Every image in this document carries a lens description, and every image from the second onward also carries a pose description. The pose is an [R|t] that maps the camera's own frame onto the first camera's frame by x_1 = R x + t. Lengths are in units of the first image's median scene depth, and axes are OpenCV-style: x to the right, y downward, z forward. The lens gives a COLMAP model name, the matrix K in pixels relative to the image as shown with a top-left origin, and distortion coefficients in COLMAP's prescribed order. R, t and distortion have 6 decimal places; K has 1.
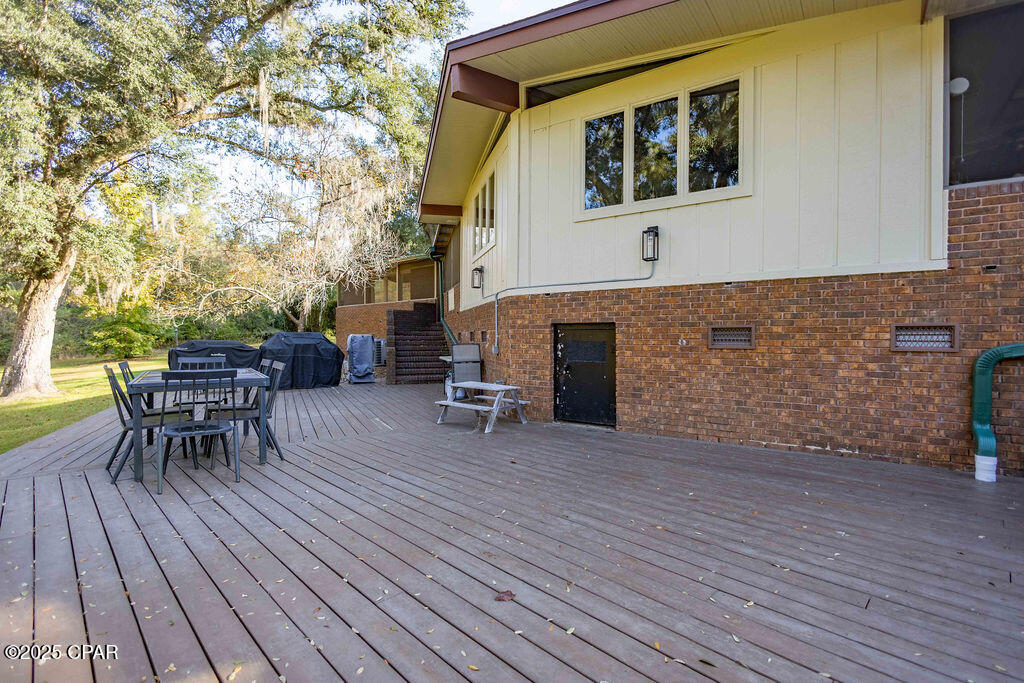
lens RADIAL K [[477.4, 0, 510.8], [0, 477.4, 335.8], [0, 0, 1]] dist [0.008591, -0.000873]
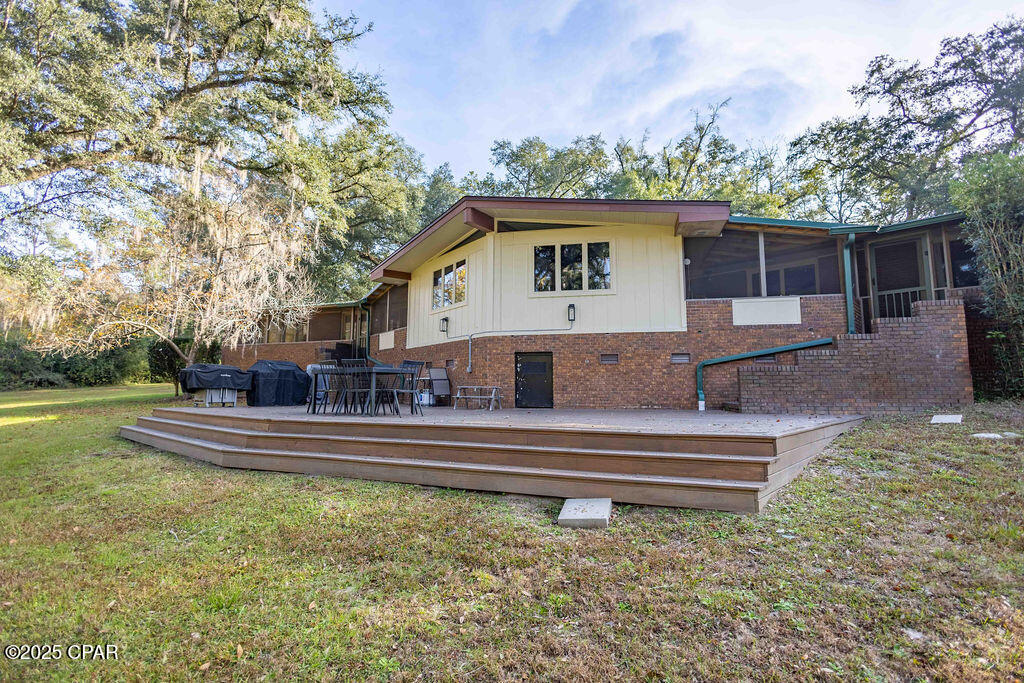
lens RADIAL K [[485.0, 0, 511.0], [0, 485.0, 331.4], [0, 0, 1]] dist [0.011359, -0.000627]
pose [[0.923403, 0.047686, 0.380859, -0.682599], [-0.001058, 0.992565, -0.121710, 0.129020], [-0.383831, 0.111985, 0.916588, -0.732031]]
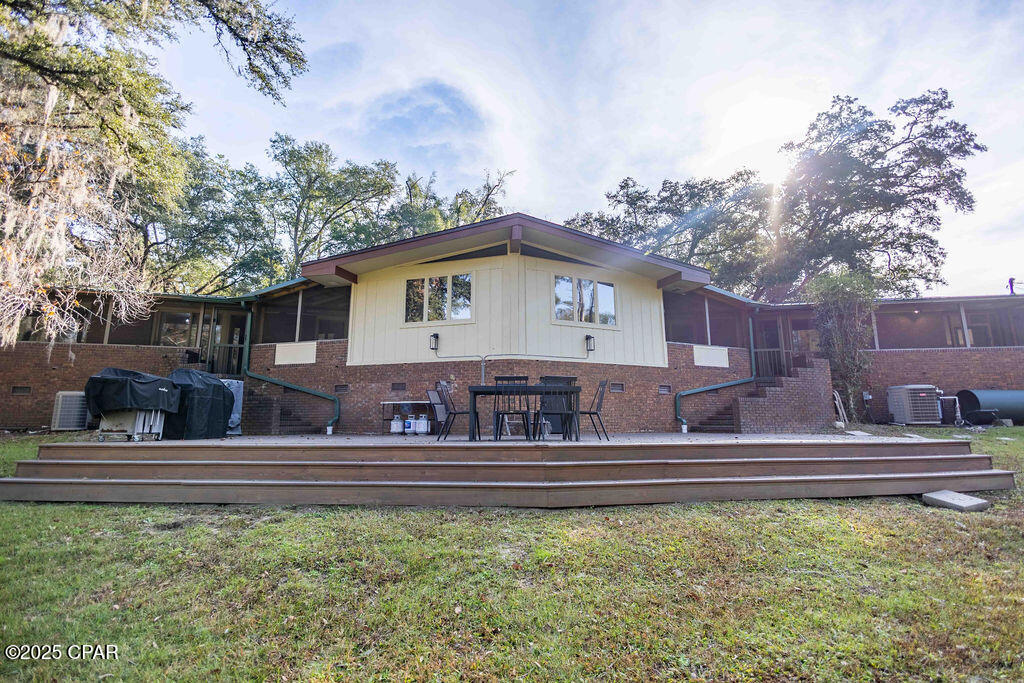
lens RADIAL K [[485.0, 0, 511.0], [0, 485.0, 331.4], [0, 0, 1]] dist [0.011359, -0.000627]
pose [[0.514277, 0.160406, 0.842490, -1.654486], [0.002434, 0.982076, -0.188468, 0.159866], [-0.857620, 0.098975, 0.504669, 0.184685]]
